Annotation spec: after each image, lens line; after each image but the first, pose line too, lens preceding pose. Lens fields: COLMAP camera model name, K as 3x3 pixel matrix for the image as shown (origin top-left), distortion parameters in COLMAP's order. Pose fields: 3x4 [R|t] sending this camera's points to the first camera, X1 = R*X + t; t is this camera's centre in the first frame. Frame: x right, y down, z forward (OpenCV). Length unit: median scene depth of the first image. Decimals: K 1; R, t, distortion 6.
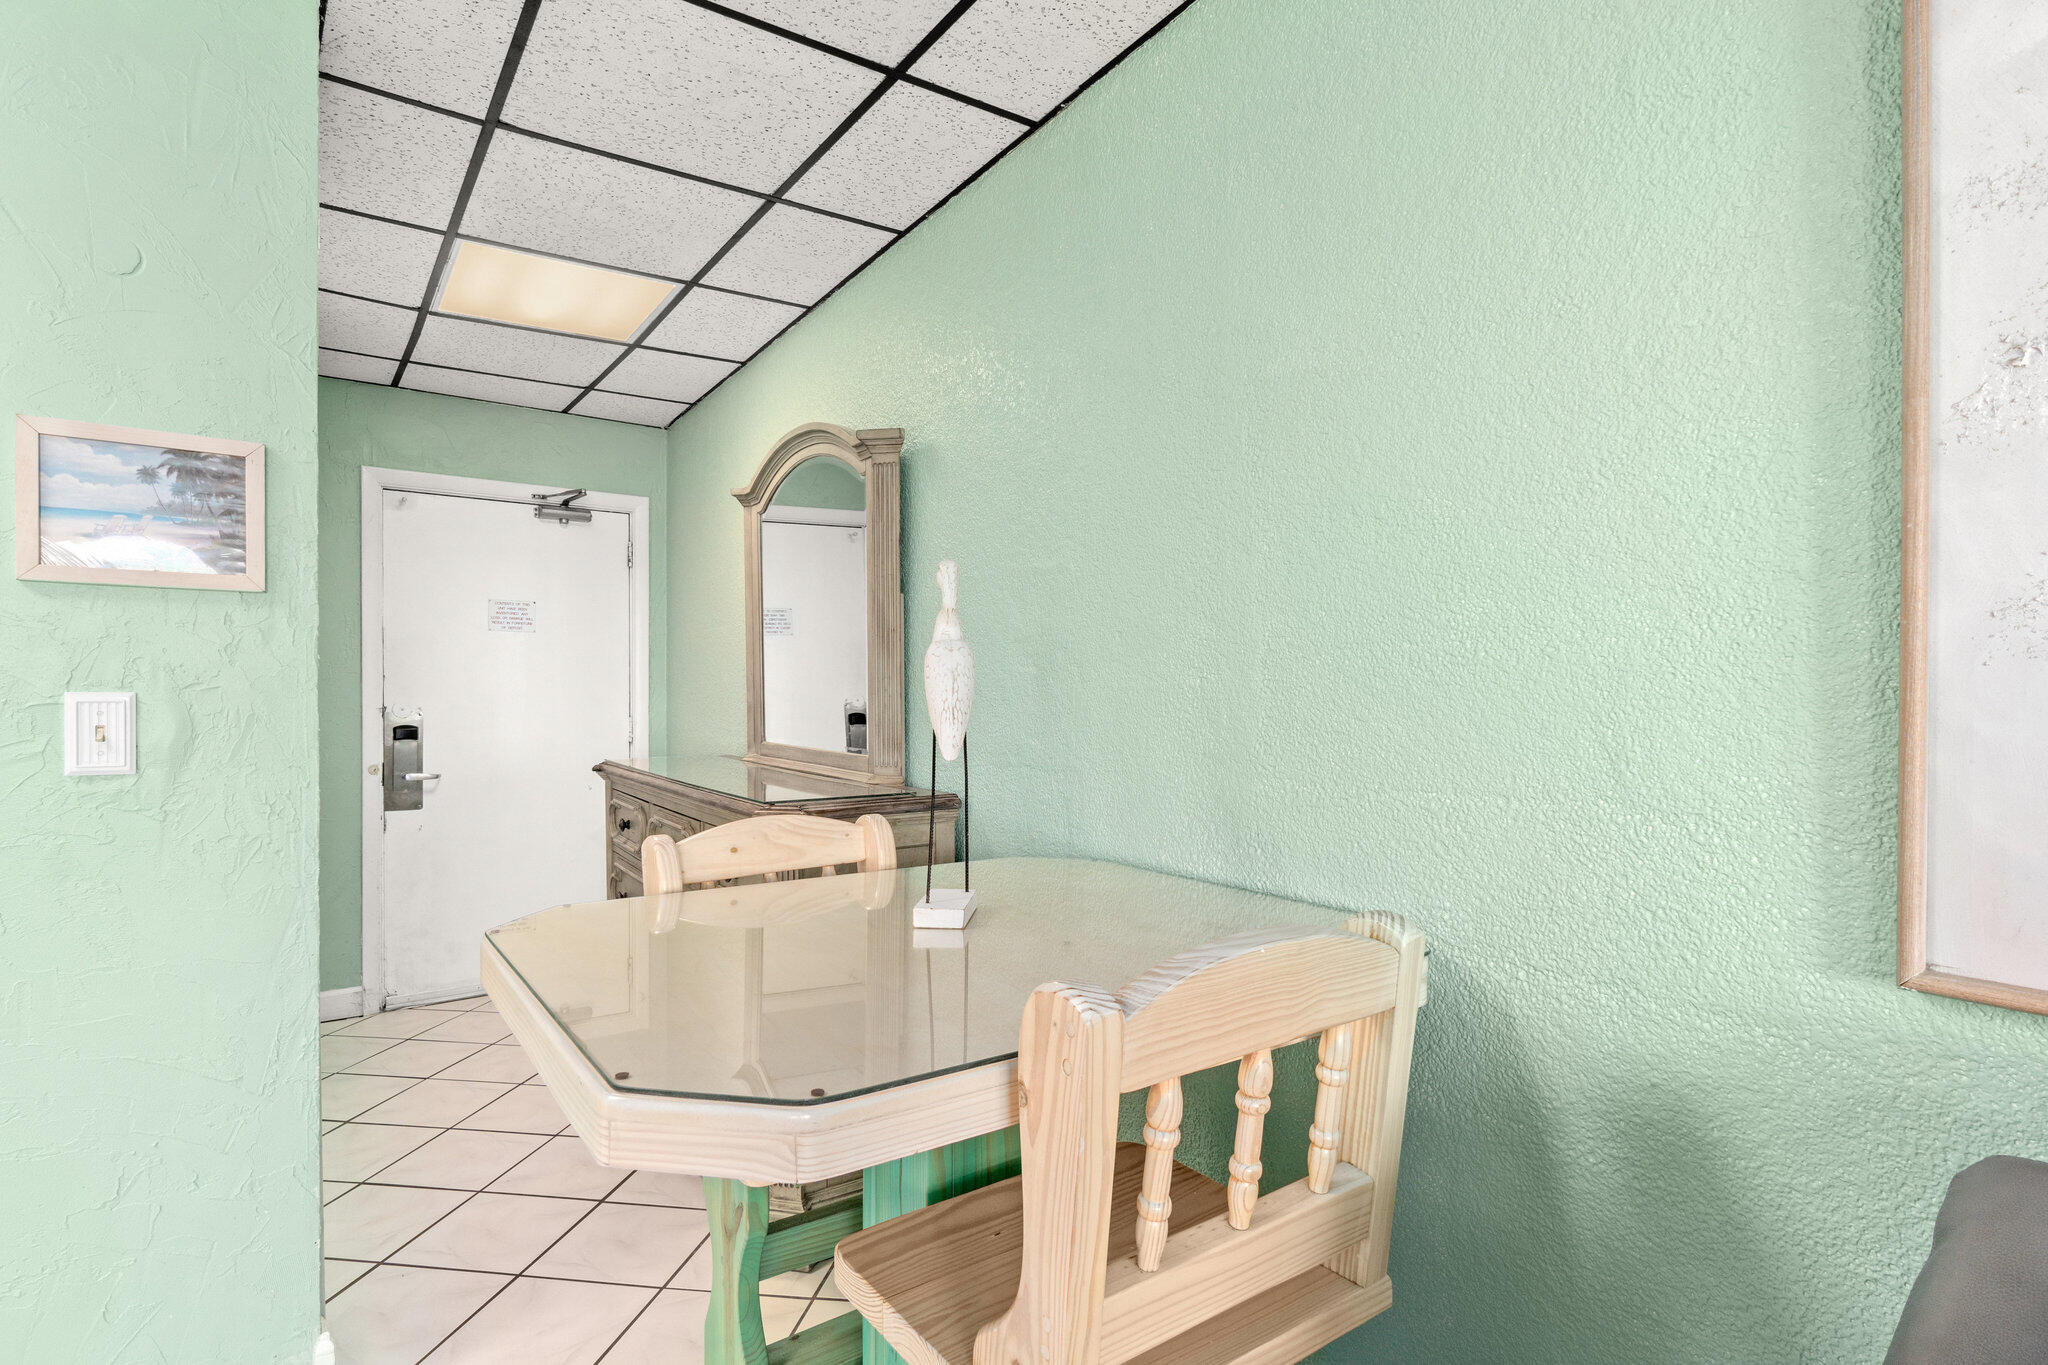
lens RADIAL K [[1045.1, 0, 1025.4], [0, 1045.1, 701.3], [0, 0, 1]] dist [-0.004399, -0.000956]
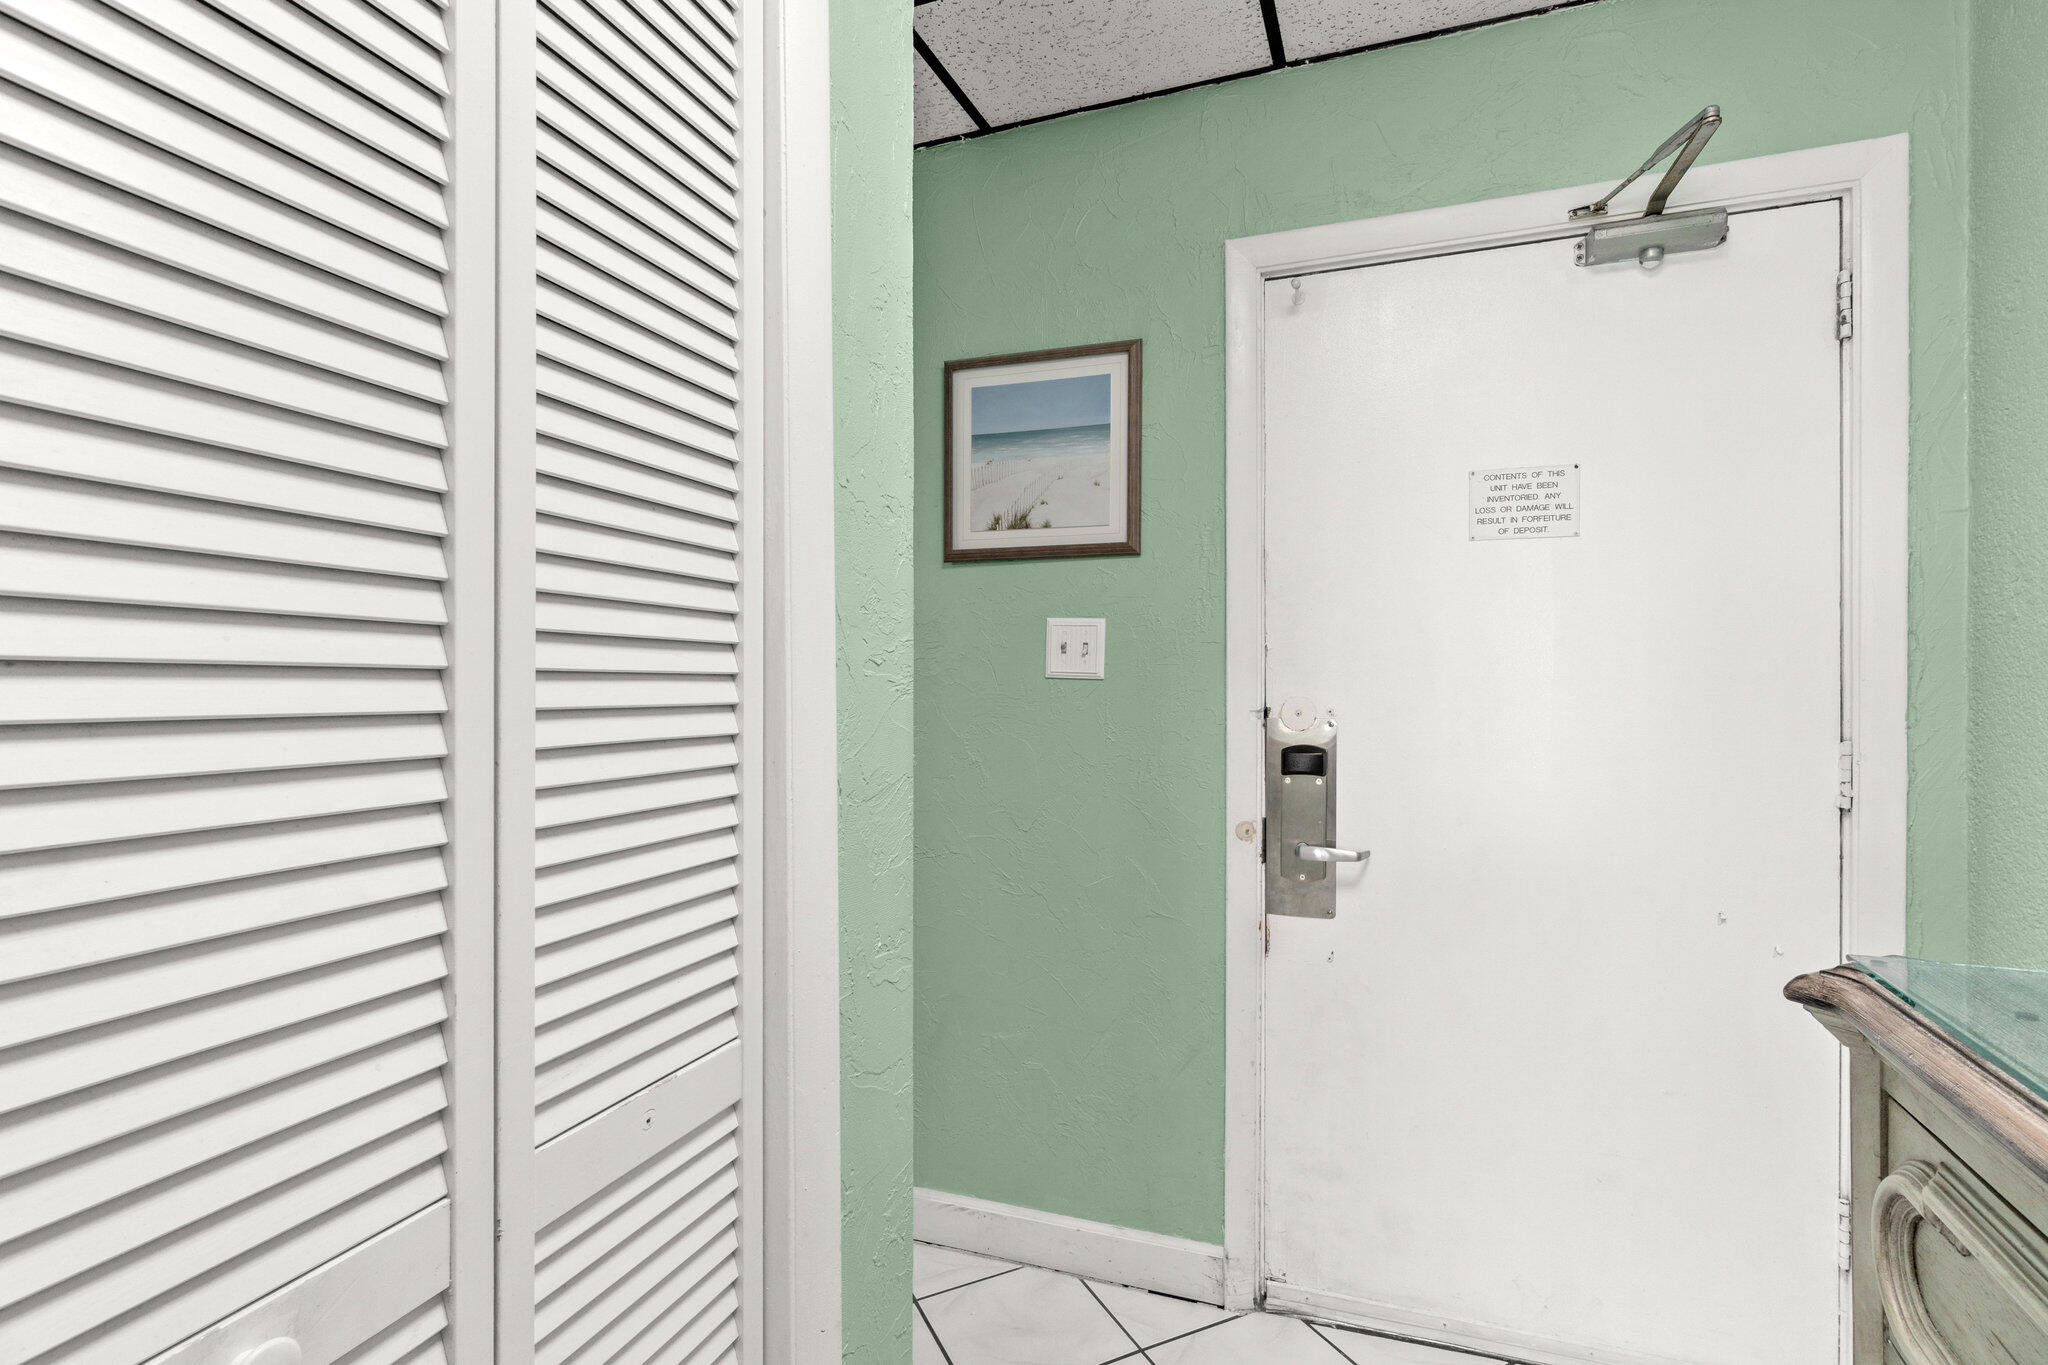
lens RADIAL K [[966.5, 0, 1024.0], [0, 966.5, 682.5], [0, 0, 1]] dist [-0.008542, 0.000960]
pose [[0.546515, -0.002760, -0.837445, -0.281217], [-0.005847, 0.999958, -0.007111, -0.002605], [0.837429, 0.008783, 0.546476, 0.634609]]
